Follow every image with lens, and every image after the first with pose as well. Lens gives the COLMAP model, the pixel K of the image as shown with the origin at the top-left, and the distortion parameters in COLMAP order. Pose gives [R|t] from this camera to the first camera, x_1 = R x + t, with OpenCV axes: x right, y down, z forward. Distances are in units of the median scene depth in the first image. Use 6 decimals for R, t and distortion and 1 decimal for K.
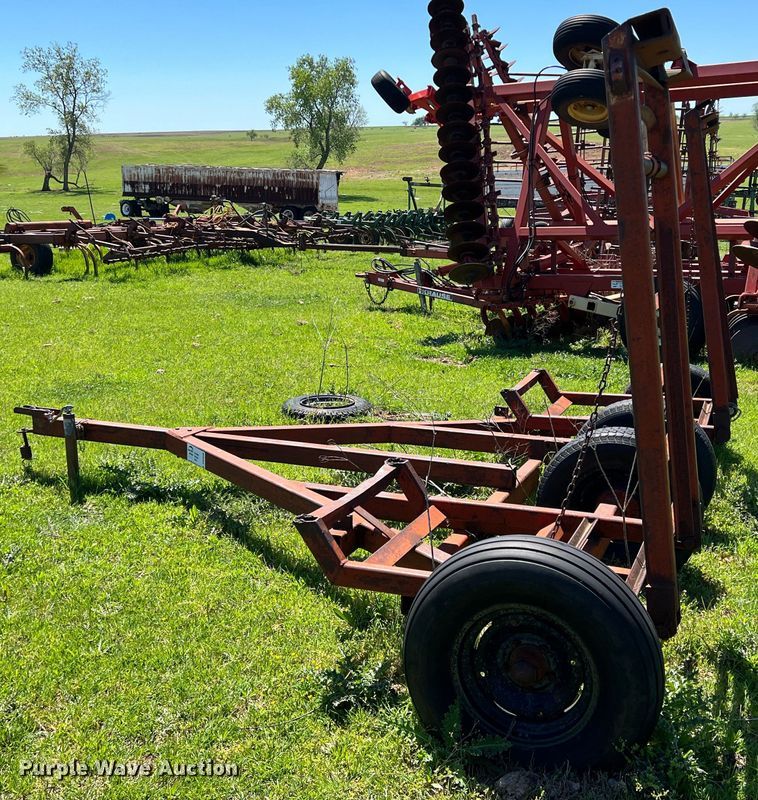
lens RADIAL K [[919.7, 0, 381.6], [0, 919.7, 407.5], [0, 0, 1]] dist [0.056735, 0.000000]
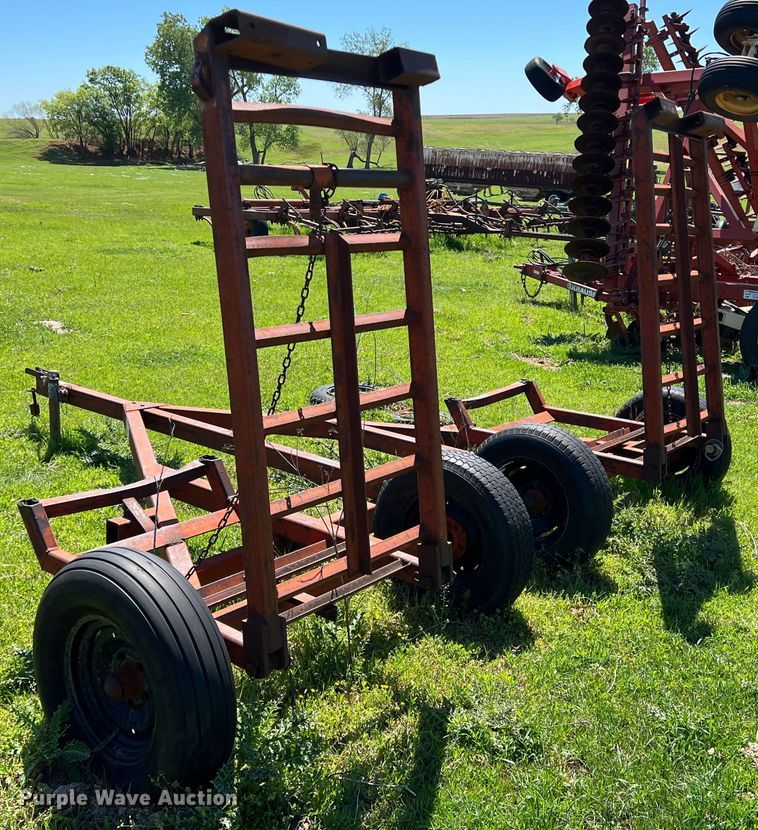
lens RADIAL K [[905.3, 0, 380.3], [0, 905.3, 409.3], [0, 0, 1]] dist [0.027876, 0.000000]
pose [[0.951851, 0.108213, -0.286825, 0.159284], [-0.101431, 0.994099, 0.038446, -0.017380], [0.289293, -0.007502, 0.957211, 0.037117]]
